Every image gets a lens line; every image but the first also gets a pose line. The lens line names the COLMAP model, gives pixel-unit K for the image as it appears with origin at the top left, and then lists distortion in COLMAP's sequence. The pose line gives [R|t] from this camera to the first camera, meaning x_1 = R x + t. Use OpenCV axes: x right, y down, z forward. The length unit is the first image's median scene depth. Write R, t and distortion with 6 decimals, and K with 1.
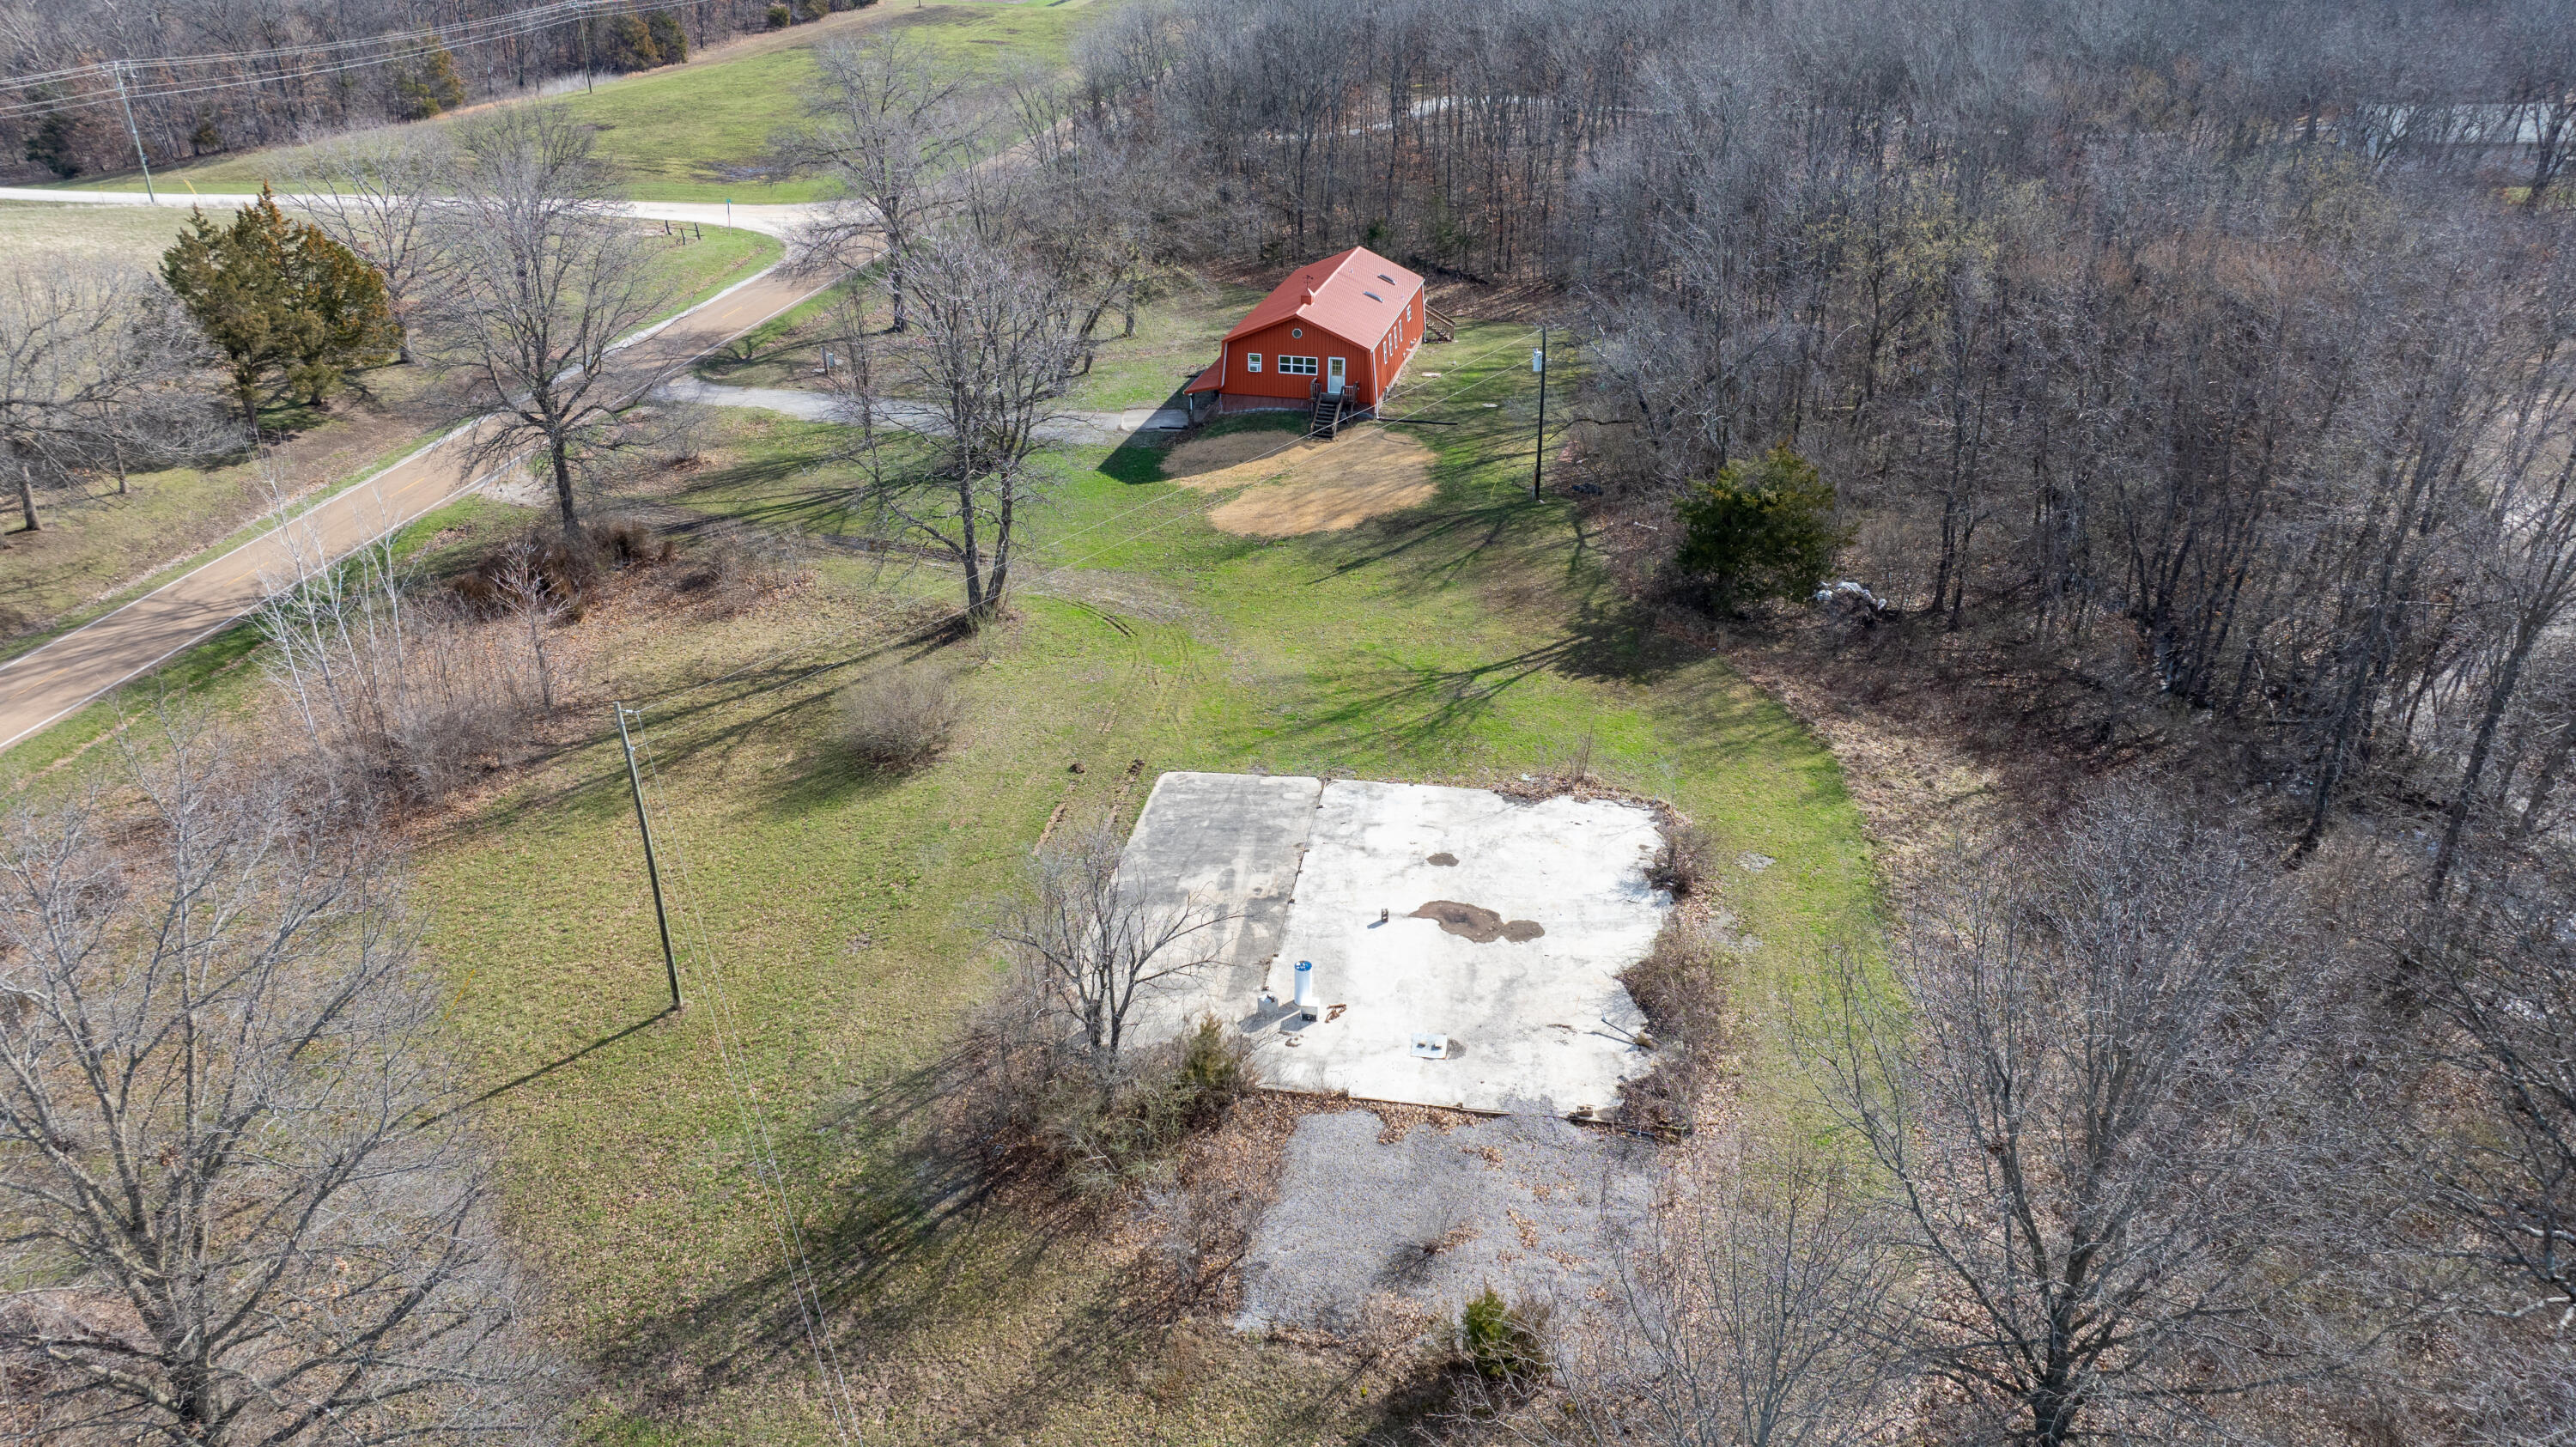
lens RADIAL K [[1820.7, 0, 1288.0], [0, 1820.7, 723.5], [0, 0, 1]] dist [0.006237, -0.029210]
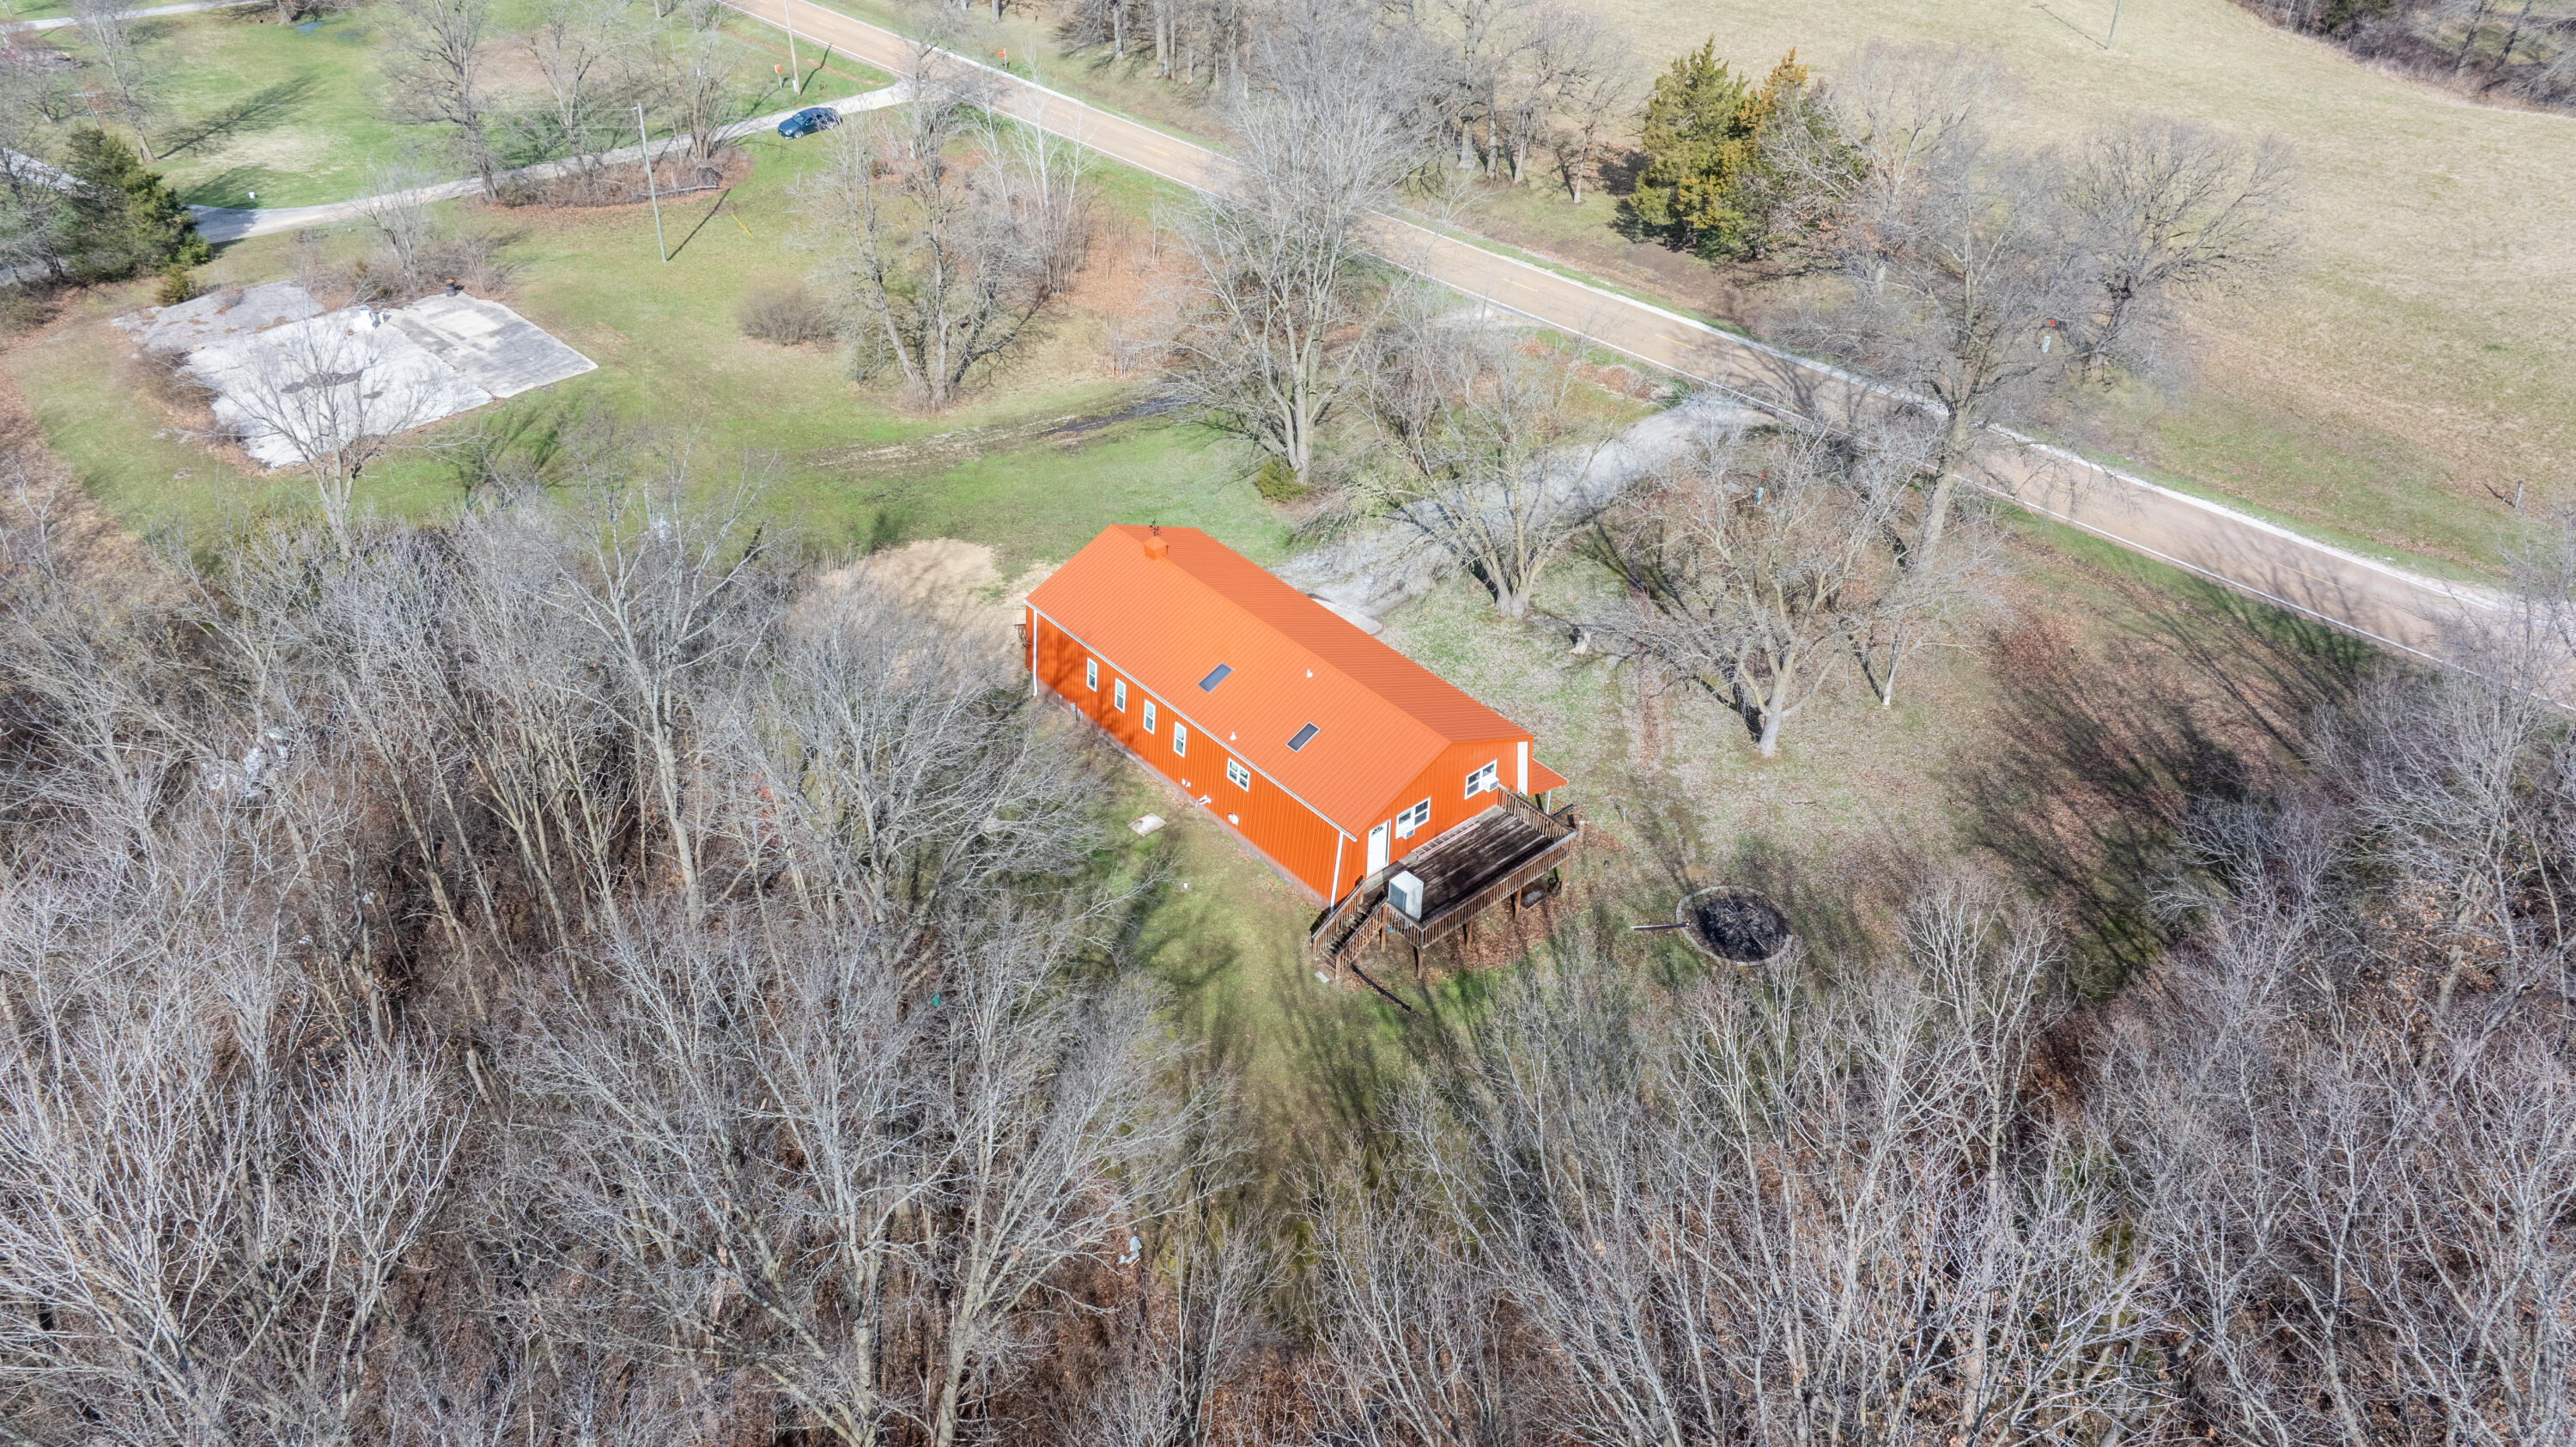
lens RADIAL K [[1820.7, 0, 1288.0], [0, 1820.7, 723.5], [0, 0, 1]] dist [0.006237, -0.029210]
pose [[-0.600515, 0.462286, -0.652436, 0.736007], [-0.352512, 0.579315, 0.734935, -1.152674], [0.717717, 0.671331, -0.184926, 1.943191]]
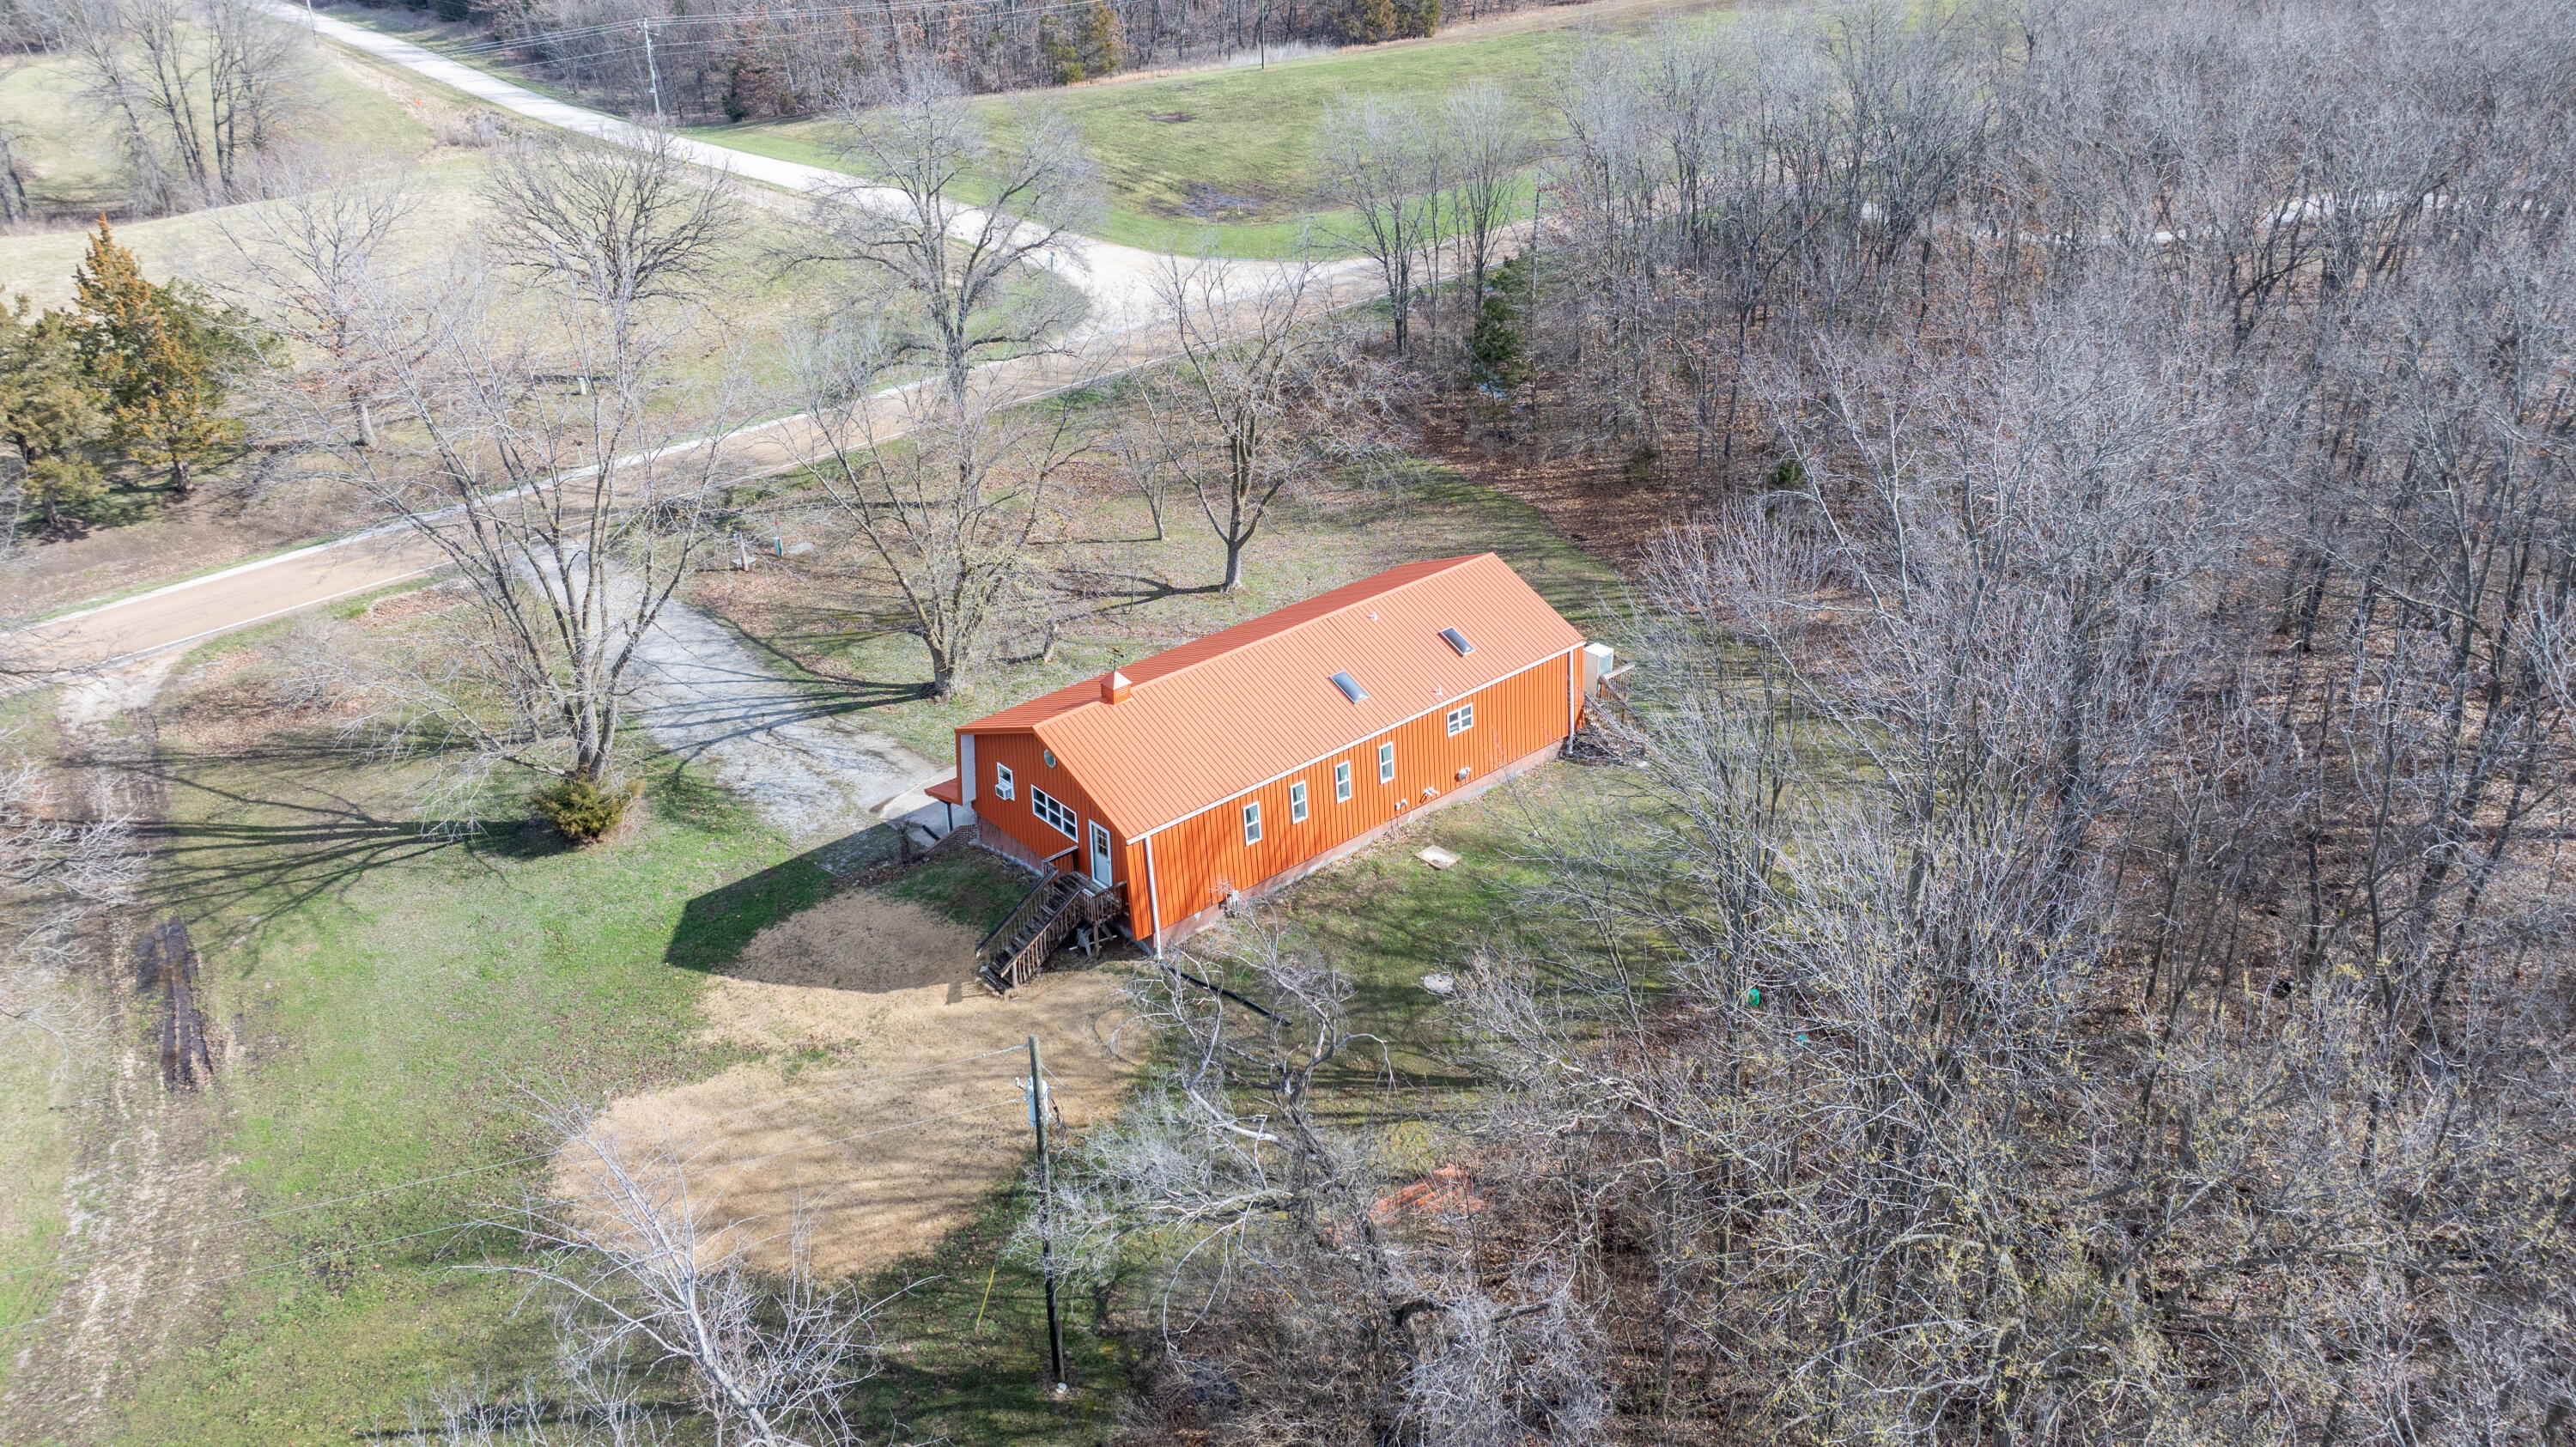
lens RADIAL K [[1820.7, 0, 1288.0], [0, 1820.7, 723.5], [0, 0, 1]] dist [0.006237, -0.029210]
pose [[0.814874, 0.268397, -0.513754, 0.511659], [-0.251414, 0.962282, 0.103947, -0.466737], [0.522275, 0.044461, 0.851617, 0.943137]]
